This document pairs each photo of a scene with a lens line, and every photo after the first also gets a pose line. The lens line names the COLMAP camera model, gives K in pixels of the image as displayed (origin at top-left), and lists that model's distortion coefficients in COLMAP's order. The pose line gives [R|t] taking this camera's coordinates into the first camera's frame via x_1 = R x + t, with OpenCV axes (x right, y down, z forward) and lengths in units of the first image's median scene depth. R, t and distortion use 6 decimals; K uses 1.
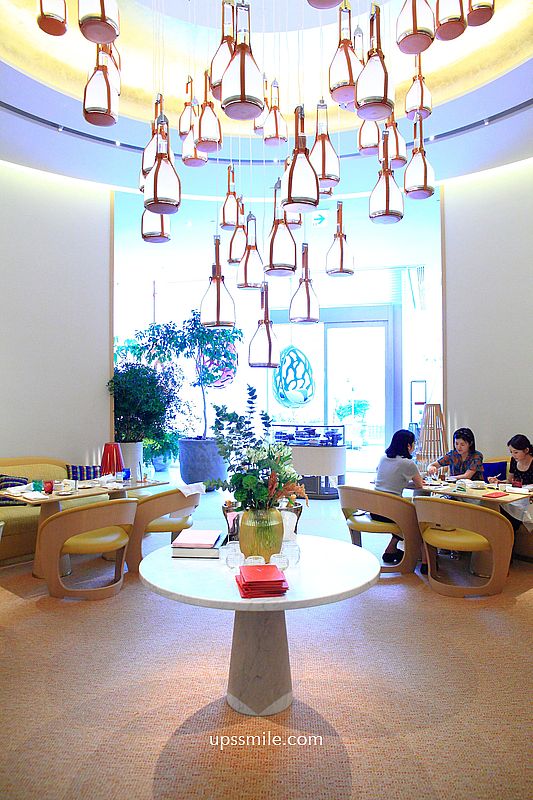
lens RADIAL K [[592.1, 0, 265.5], [0, 592.1, 407.1], [0, 0, 1]] dist [-0.046313, 0.000422]
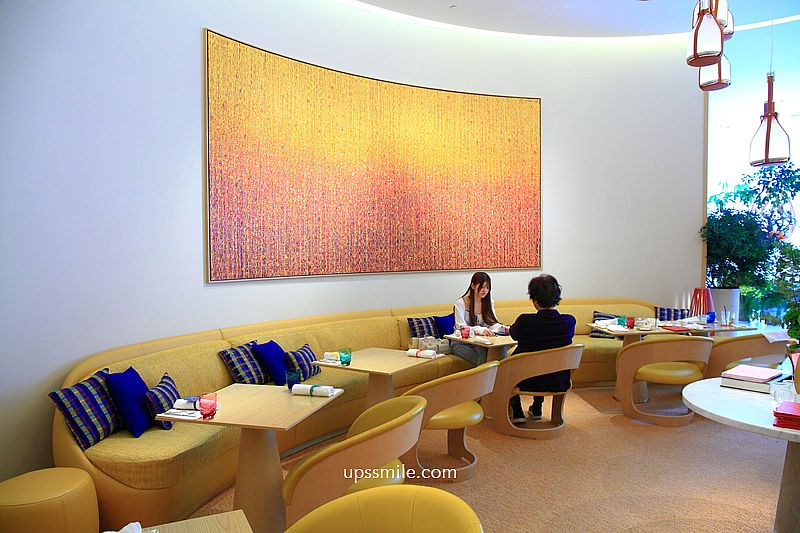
lens RADIAL K [[701.4, 0, 398.6], [0, 701.4, 264.6], [0, 0, 1]] dist [-0.019073, 0.005342]
pose [[0.681149, -0.010252, -0.732073, 0.286907], [-0.003633, 0.999842, -0.017382, 0.047223], [0.732136, 0.014499, 0.681005, -0.217481]]
